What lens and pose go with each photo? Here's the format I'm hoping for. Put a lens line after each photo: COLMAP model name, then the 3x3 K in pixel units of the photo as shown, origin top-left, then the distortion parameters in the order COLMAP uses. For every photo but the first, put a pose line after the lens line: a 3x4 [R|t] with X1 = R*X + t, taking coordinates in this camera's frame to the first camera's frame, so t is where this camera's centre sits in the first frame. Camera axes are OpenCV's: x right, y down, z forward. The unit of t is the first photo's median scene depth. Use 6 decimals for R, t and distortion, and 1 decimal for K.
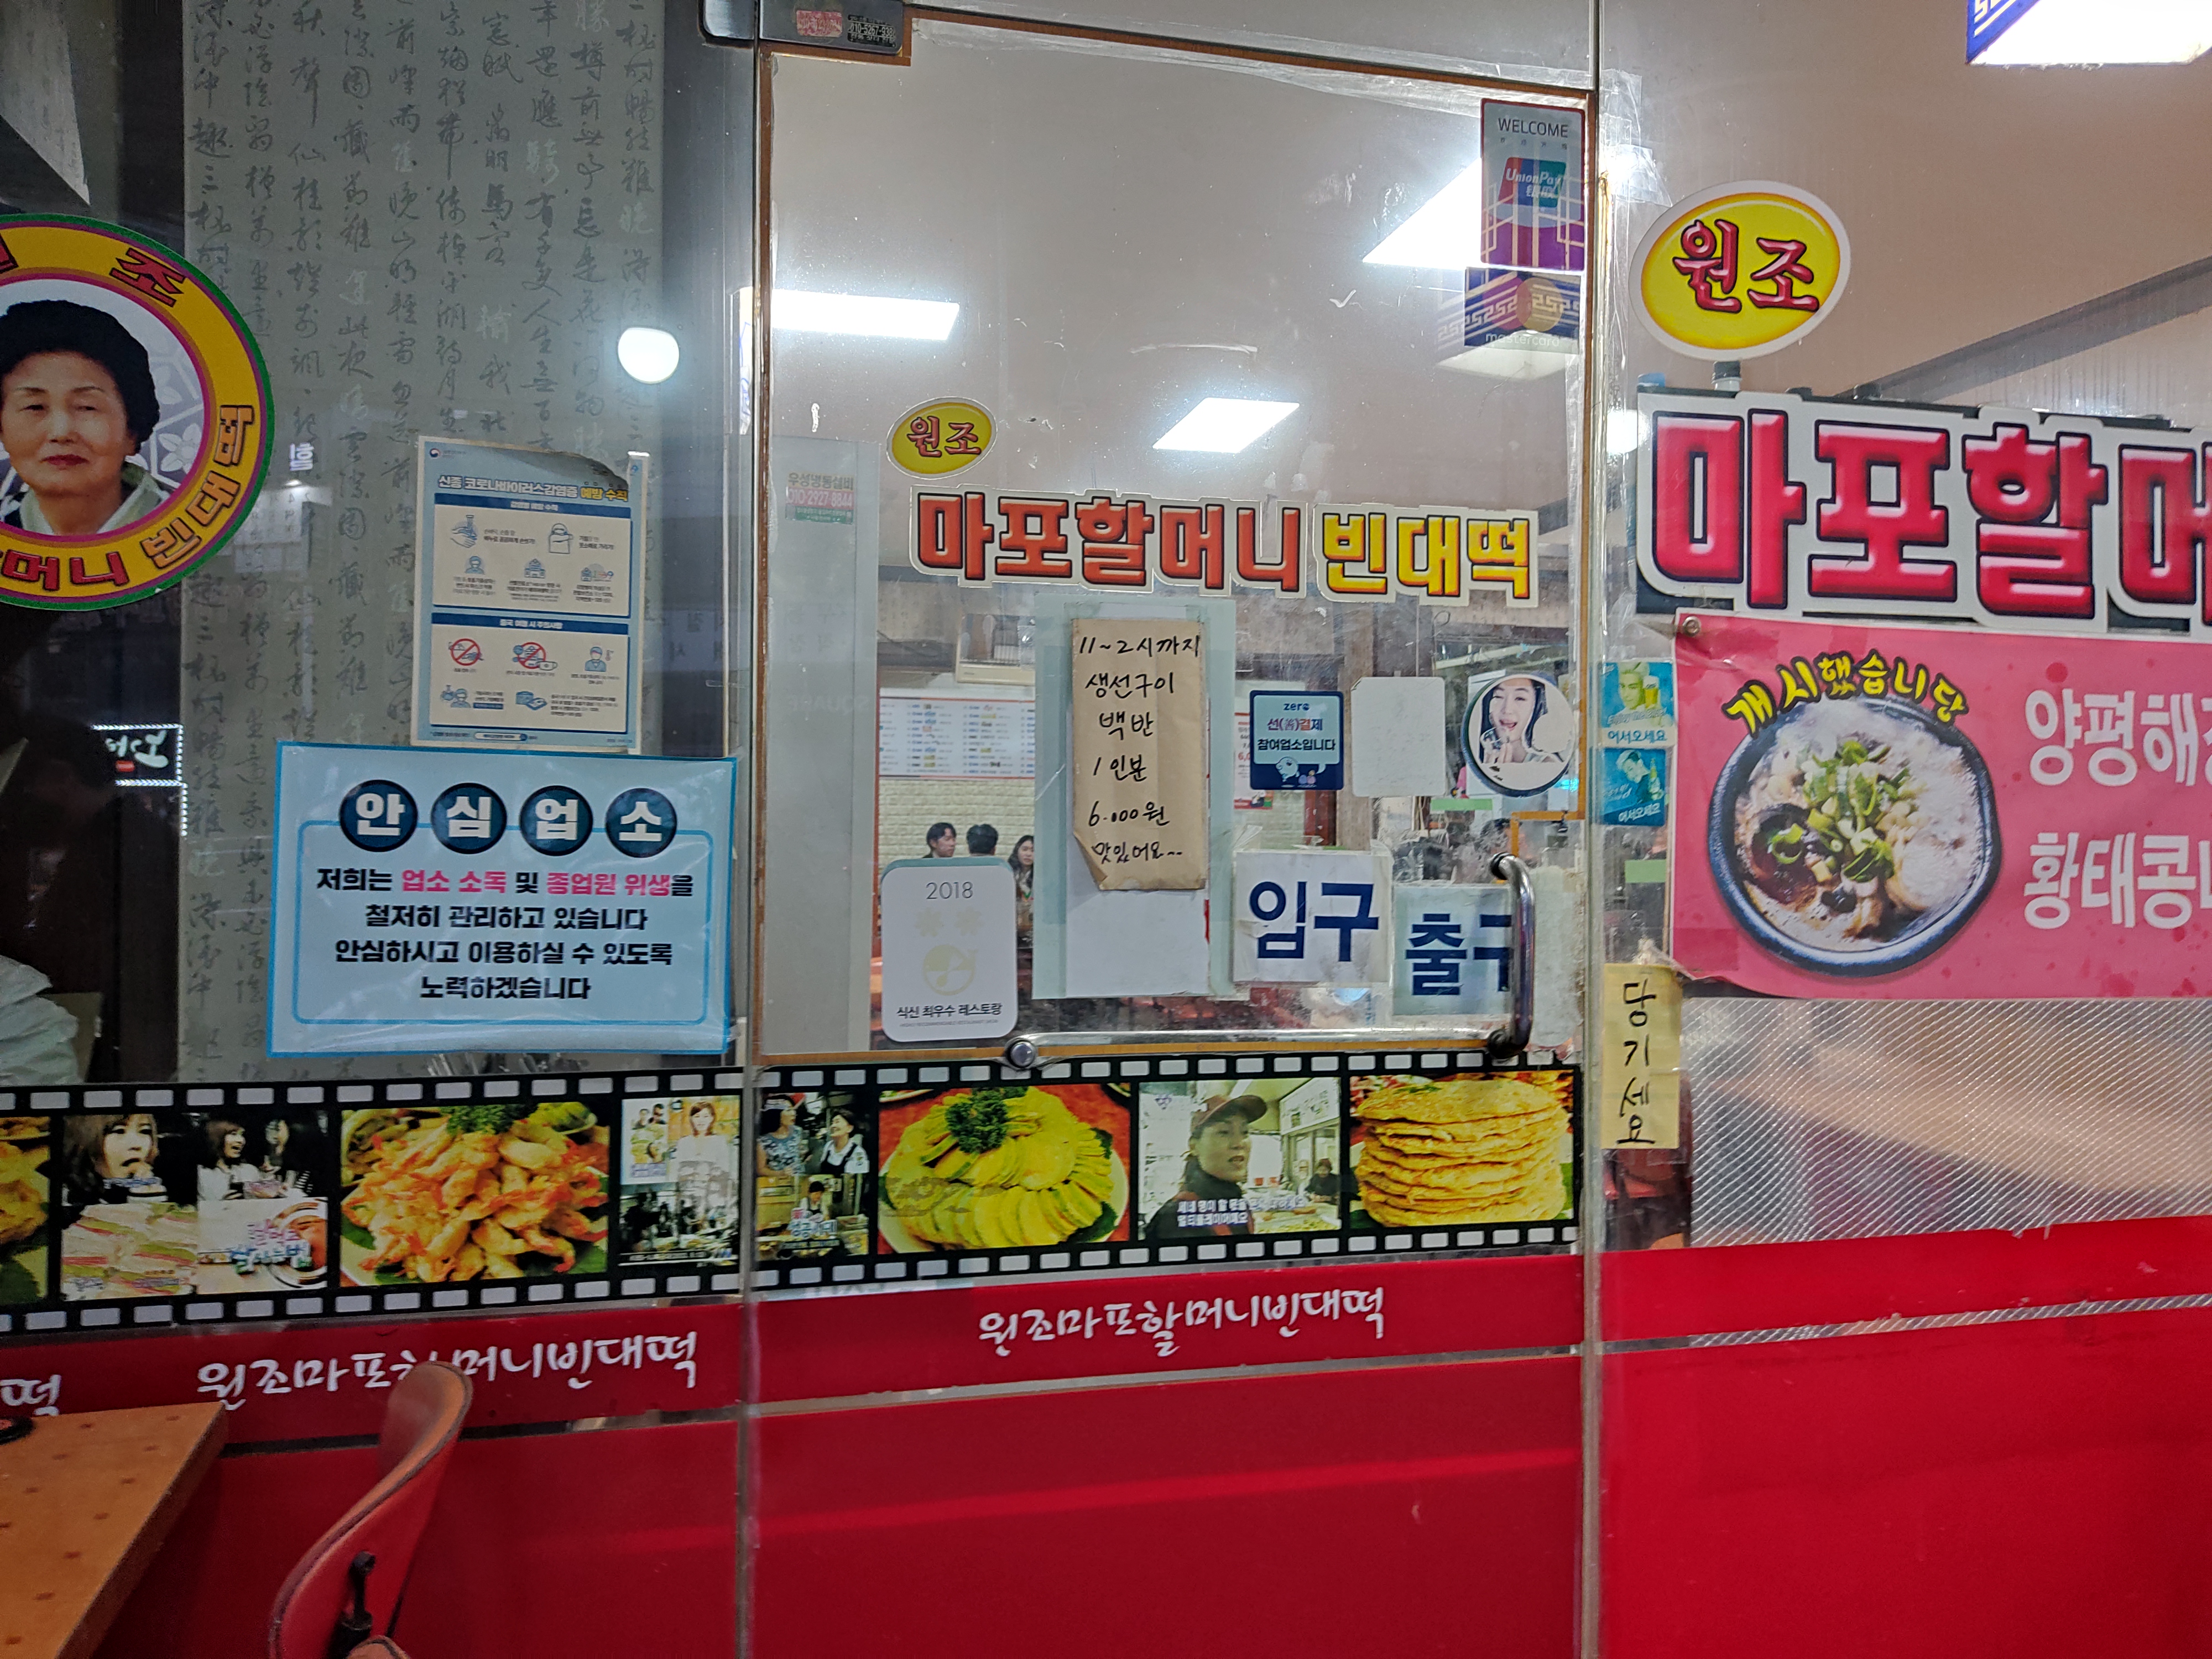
lens RADIAL K [[1627.2, 0, 1106.0], [0, 1627.2, 829.5], [0, 0, 1]] dist [0.167569, -0.292631]
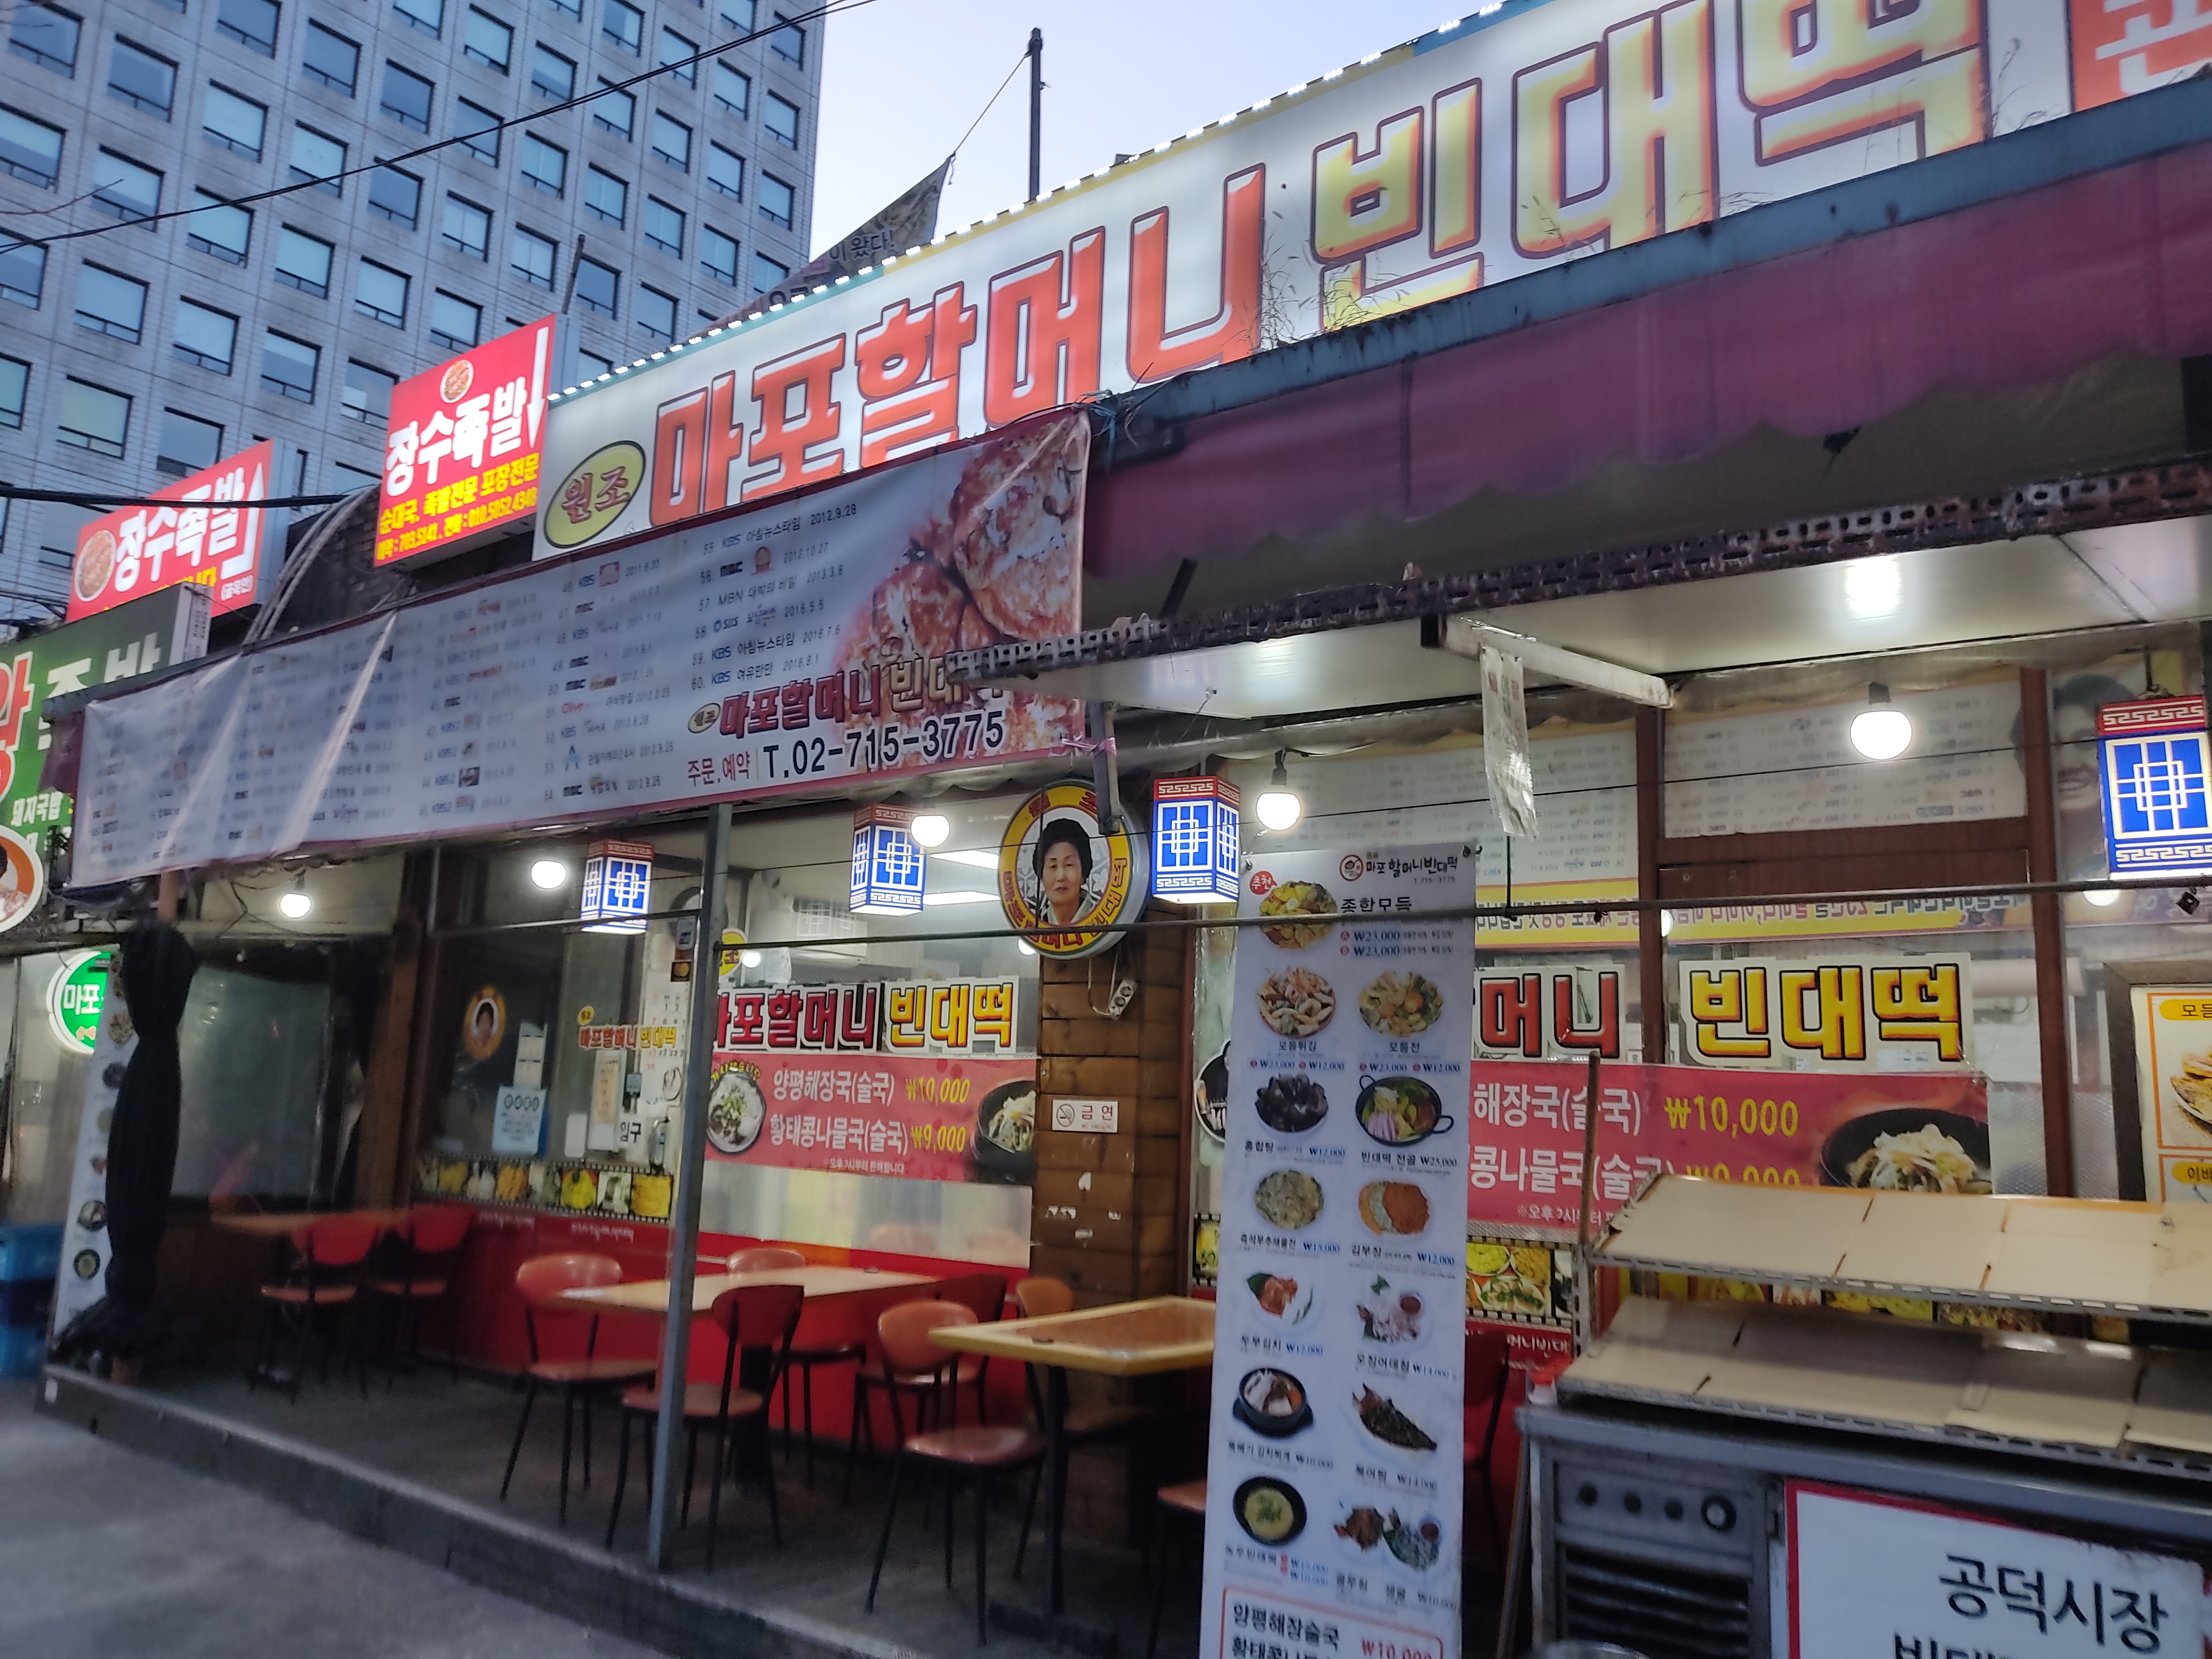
lens RADIAL K [[1627.2, 0, 1106.0], [0, 1627.2, 829.5], [0, 0, 1]] dist [0.167569, -0.292631]
pose [[0.624943, -0.099621, -0.774288, 3.651855], [-0.018142, 0.989703, -0.141980, -0.109214], [0.780459, 0.102777, 0.616701, -0.572987]]
